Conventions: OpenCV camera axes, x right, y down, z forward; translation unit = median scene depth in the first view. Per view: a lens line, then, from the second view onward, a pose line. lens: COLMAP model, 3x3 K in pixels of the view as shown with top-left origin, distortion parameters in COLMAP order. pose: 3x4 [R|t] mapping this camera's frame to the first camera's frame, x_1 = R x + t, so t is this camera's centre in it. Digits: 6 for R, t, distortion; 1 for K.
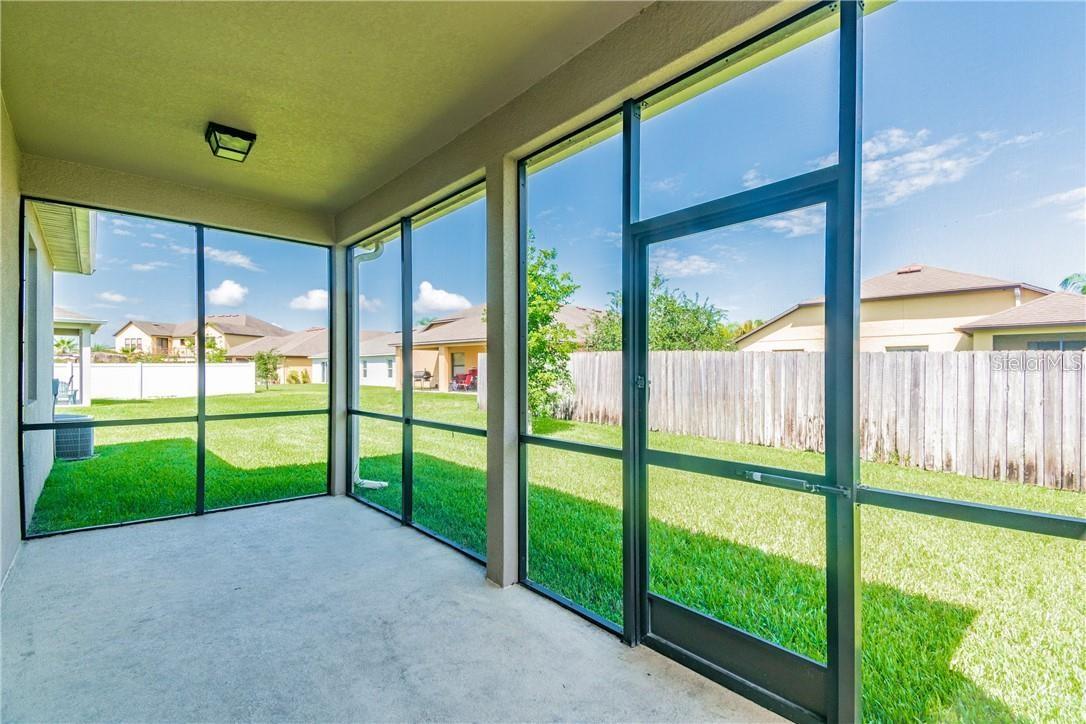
lens RADIAL K [[479.8, 0, 548.8], [0, 479.8, 367.8], [0, 0, 1]] dist [0.007829, -0.000424]
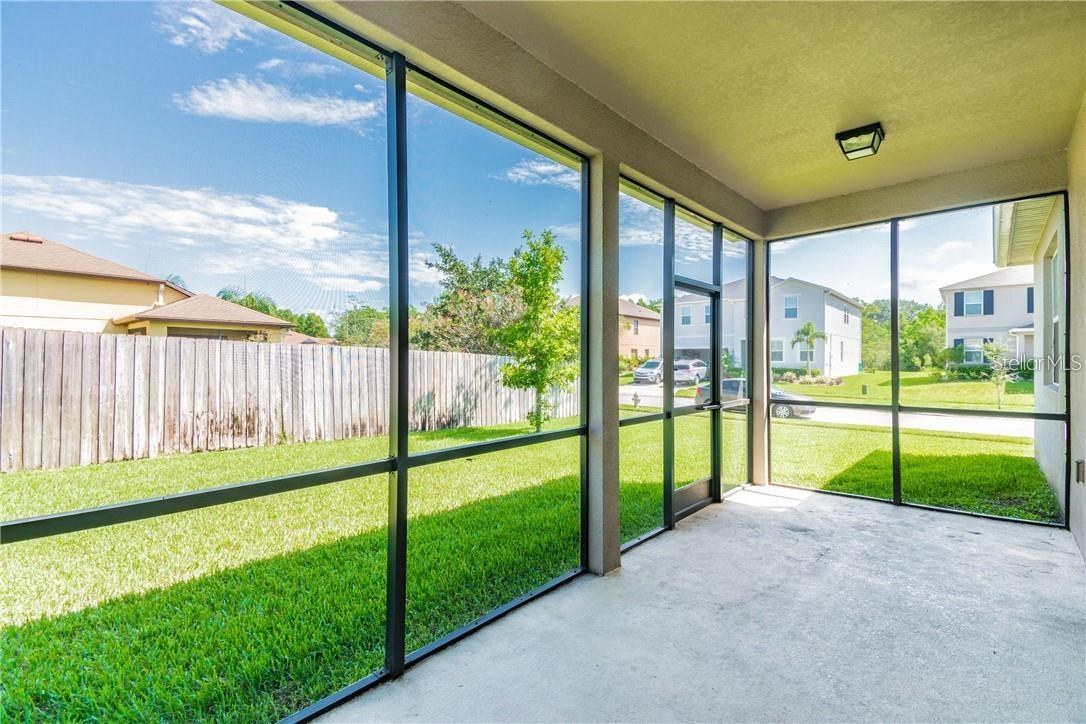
lens RADIAL K [[479.8, 0, 548.7], [0, 479.8, 358.6], [0, 0, 1]] dist [0.007829, -0.000424]
pose [[-0.090497, -0.001150, 0.995896, -0.445549], [-0.005164, 0.999986, 0.000685, -0.001997], [-0.995883, -0.005081, -0.090502, 0.489432]]
